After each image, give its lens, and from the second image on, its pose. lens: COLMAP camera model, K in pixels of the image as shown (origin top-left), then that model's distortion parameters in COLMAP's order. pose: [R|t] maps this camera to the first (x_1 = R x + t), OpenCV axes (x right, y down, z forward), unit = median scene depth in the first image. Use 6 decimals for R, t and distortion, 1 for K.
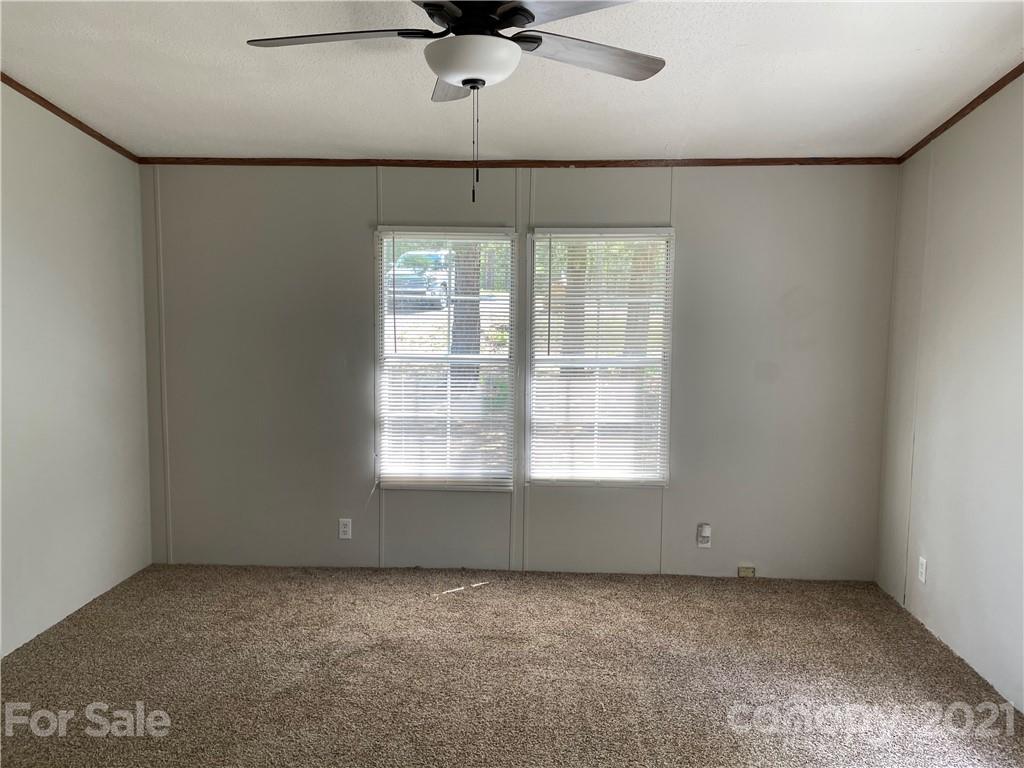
lens RADIAL K [[776.7, 0, 521.6], [0, 776.7, 377.9], [0, 0, 1]] dist [0.114003, -0.150020]
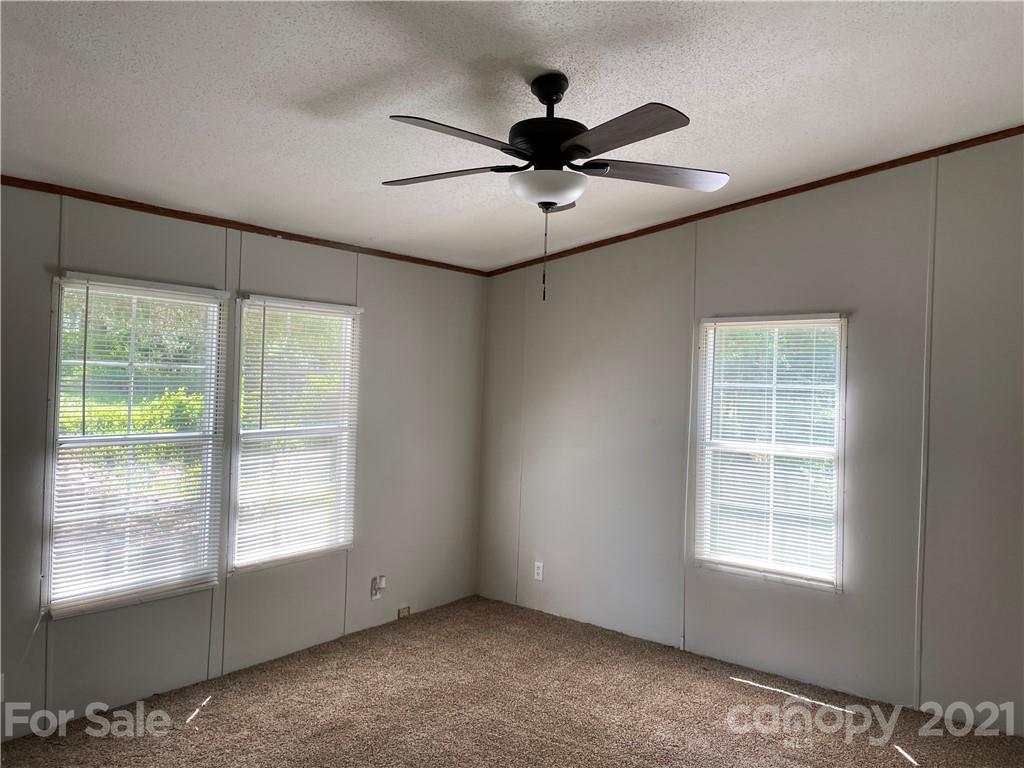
lens RADIAL K [[776.7, 0, 521.6], [0, 776.7, 377.9], [0, 0, 1]] dist [0.114003, -0.150020]
pose [[0.567938, 0.008321, 0.823030, -0.612379], [0.053725, 0.997442, -0.047158, -0.031225], [-0.821316, 0.071000, 0.566038, 0.214780]]
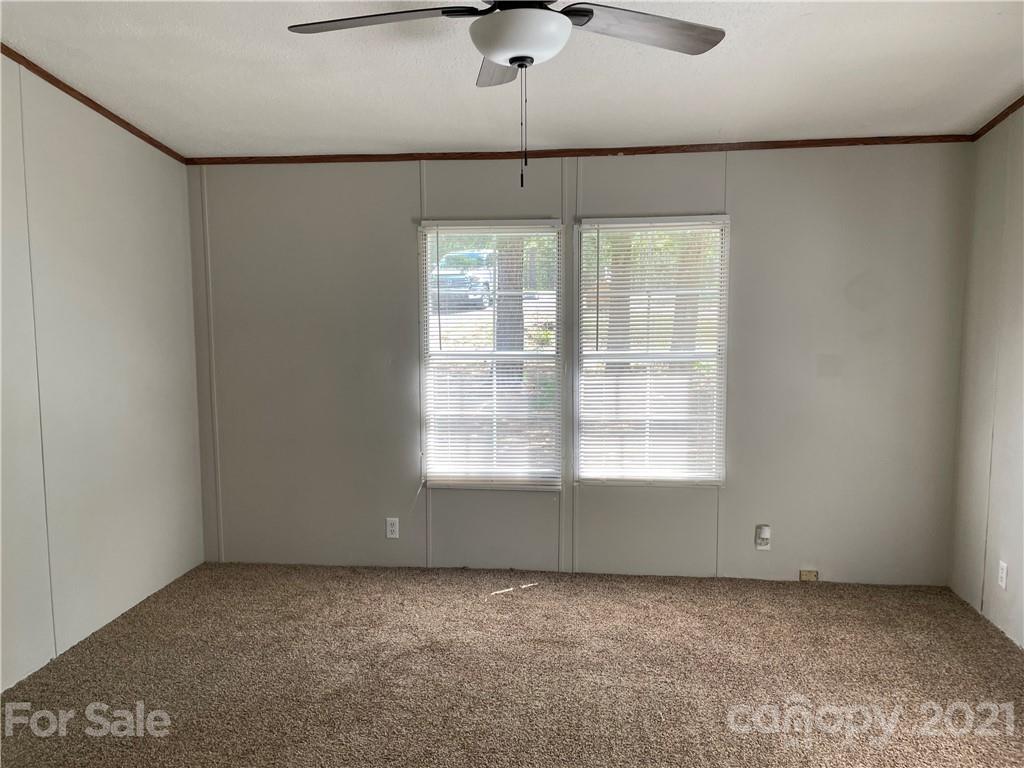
lens RADIAL K [[777.8, 0, 512.0], [0, 777.8, 384.0], [0, 0, 1]] dist [0.113945, -0.144261]
pose [[0.997719, -0.008935, -0.066907, -0.006941], [0.009504, 0.999921, 0.008186, 0.003993], [0.066829, -0.008803, 0.997726, 0.026412]]
